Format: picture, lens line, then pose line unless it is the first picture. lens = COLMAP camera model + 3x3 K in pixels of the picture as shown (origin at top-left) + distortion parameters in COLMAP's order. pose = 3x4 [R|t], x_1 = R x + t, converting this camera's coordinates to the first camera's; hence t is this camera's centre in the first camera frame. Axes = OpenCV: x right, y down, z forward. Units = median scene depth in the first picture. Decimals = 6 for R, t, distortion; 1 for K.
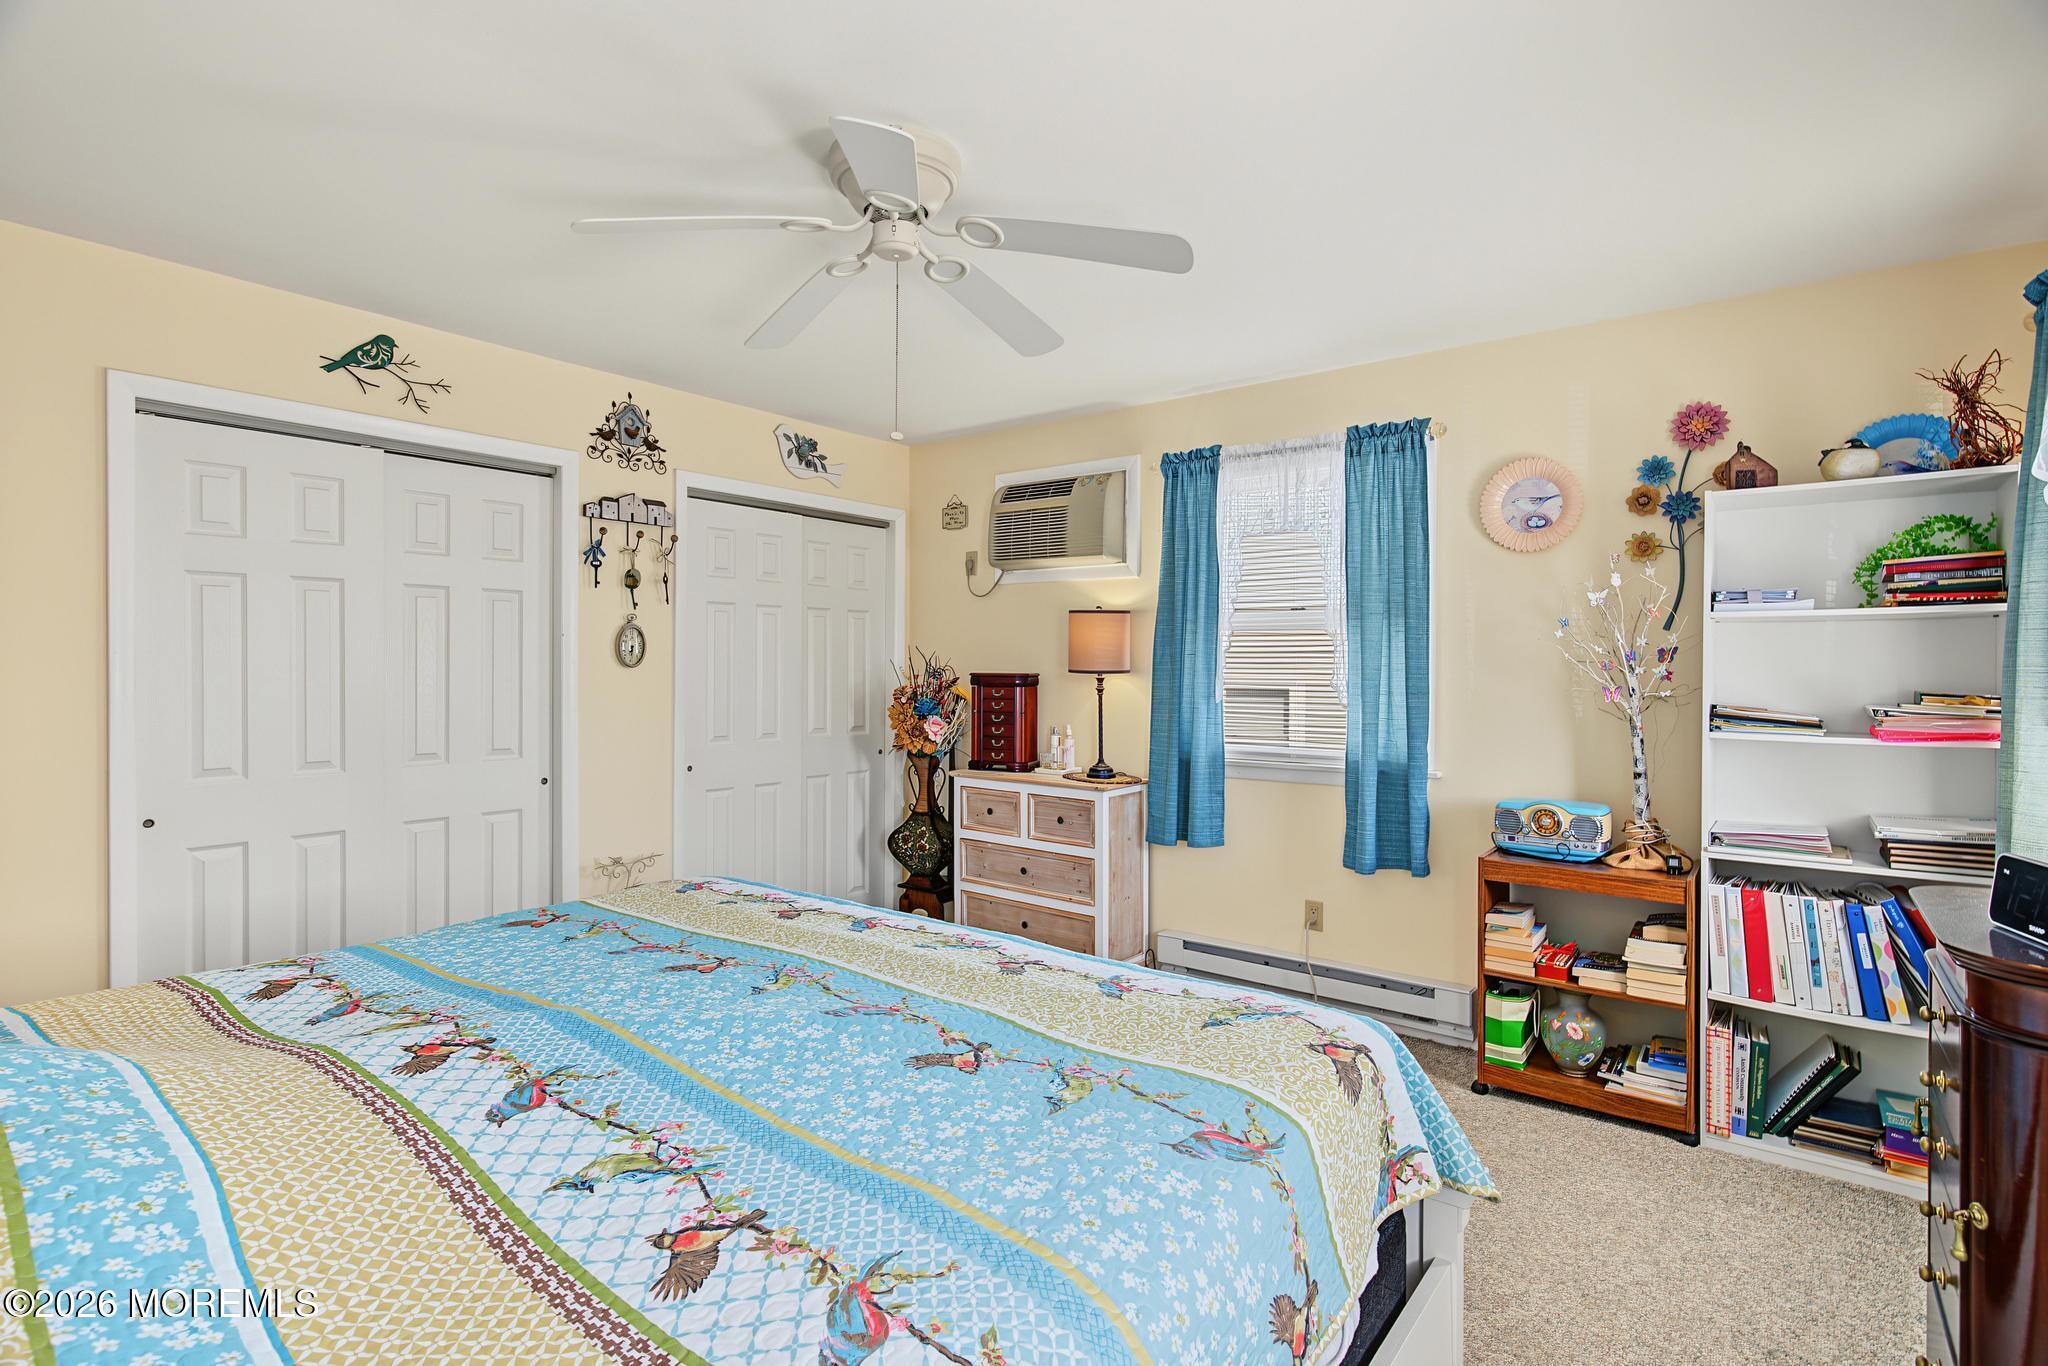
lens RADIAL K [[977.1, 0, 1028.1], [0, 977.1, 667.6], [0, 0, 1]] dist [-0.004809, 0.000472]
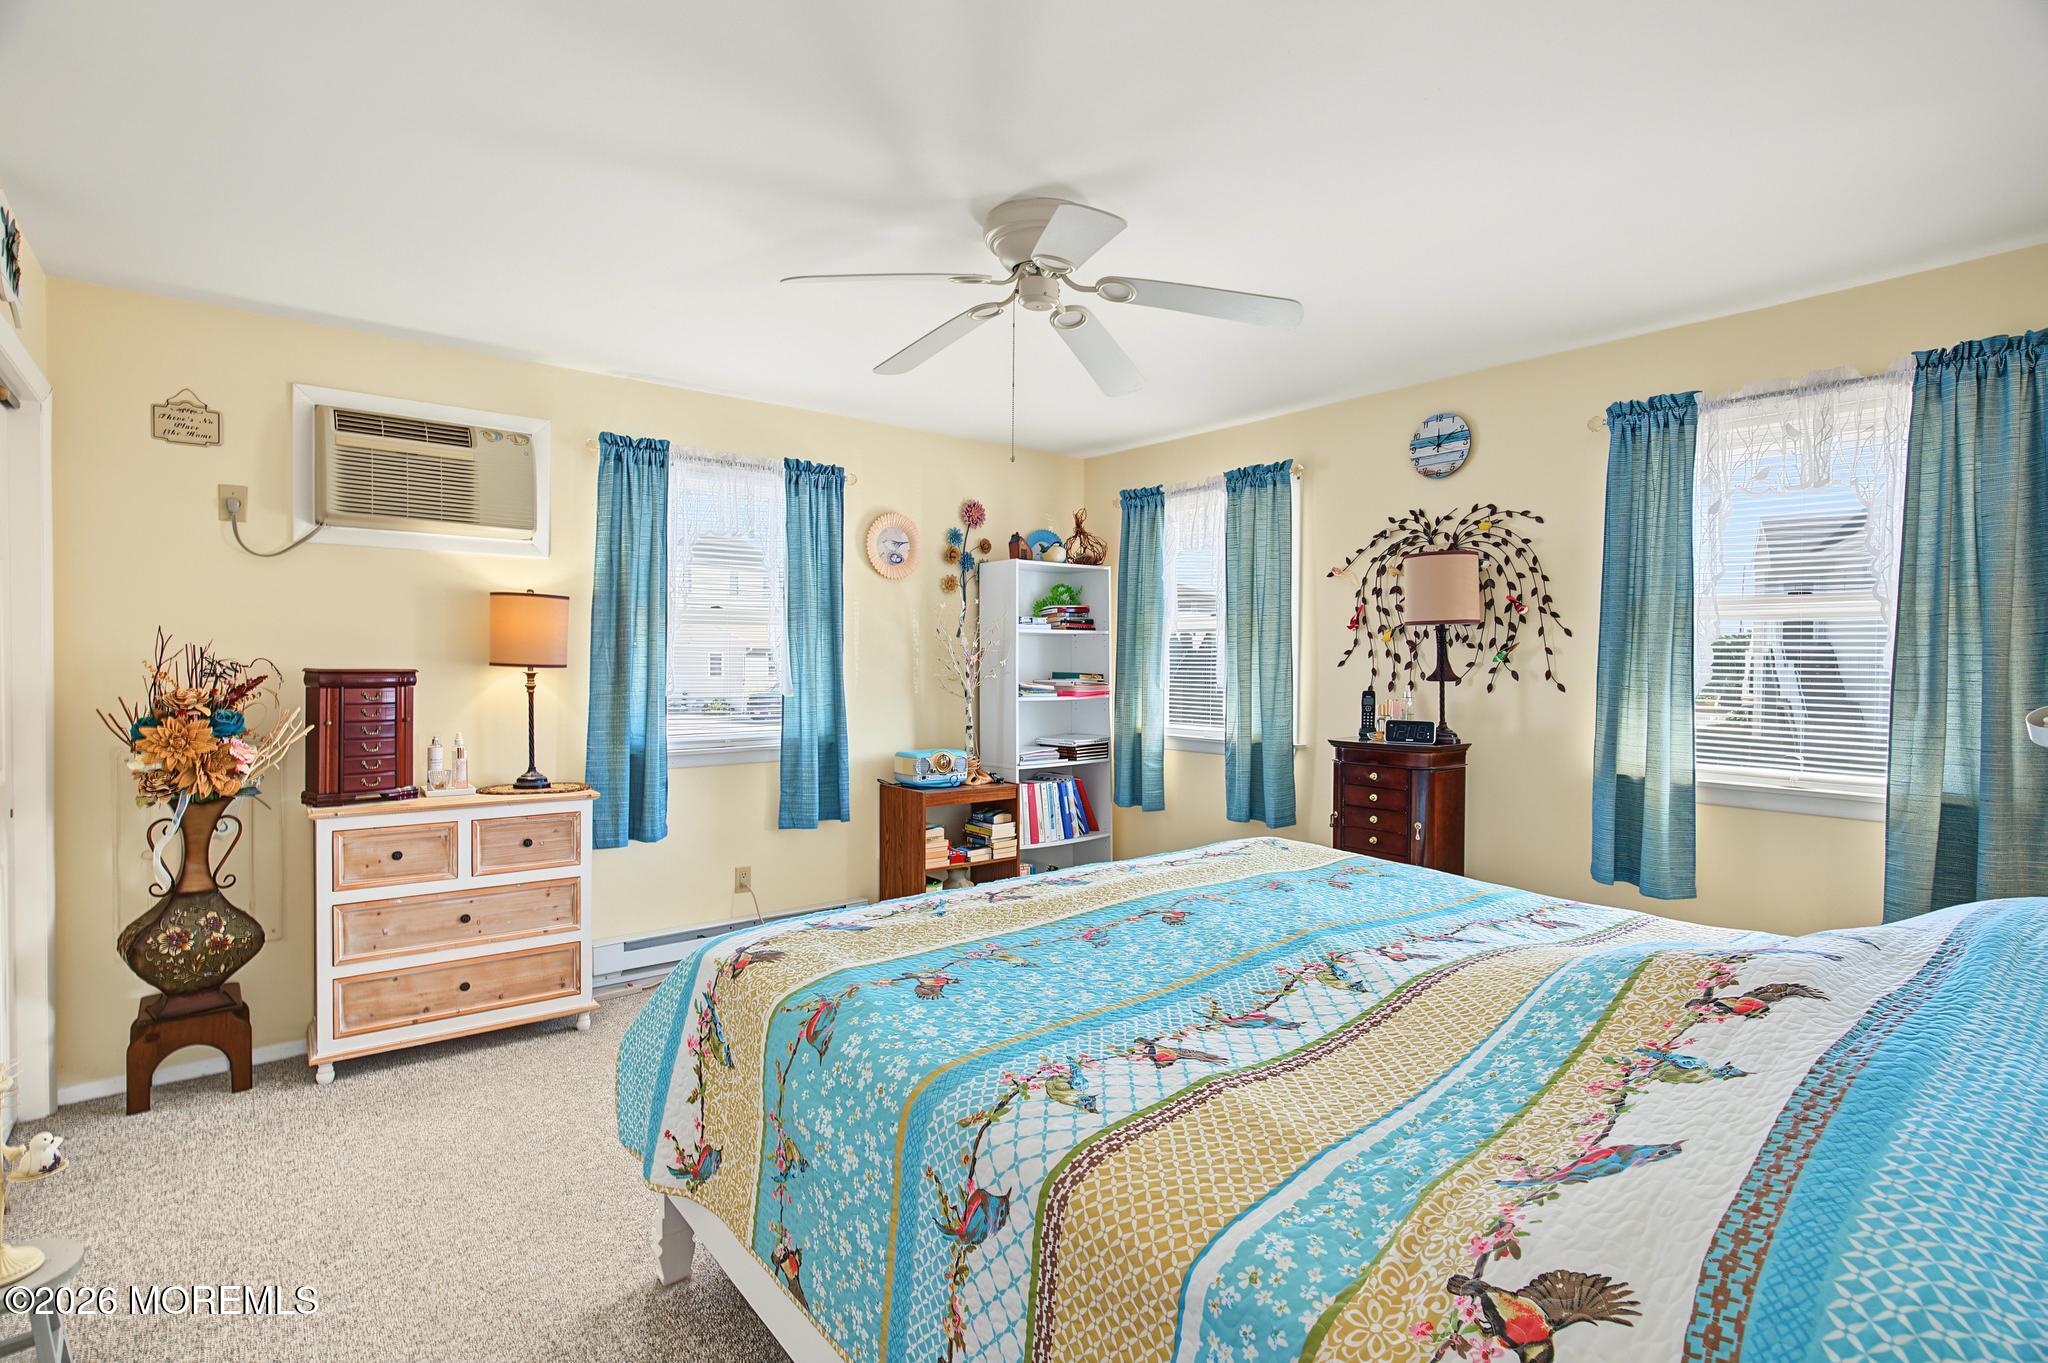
lens RADIAL K [[977.1, 0, 1026.5], [0, 977.1, 676.7], [0, 0, 1]] dist [-0.004809, 0.000472]
pose [[0.245281, -0.019000, 0.969266, -0.692284], [-0.001900, 0.999797, 0.020079, -0.004513], [-0.969450, -0.006767, 0.245195, 0.389254]]
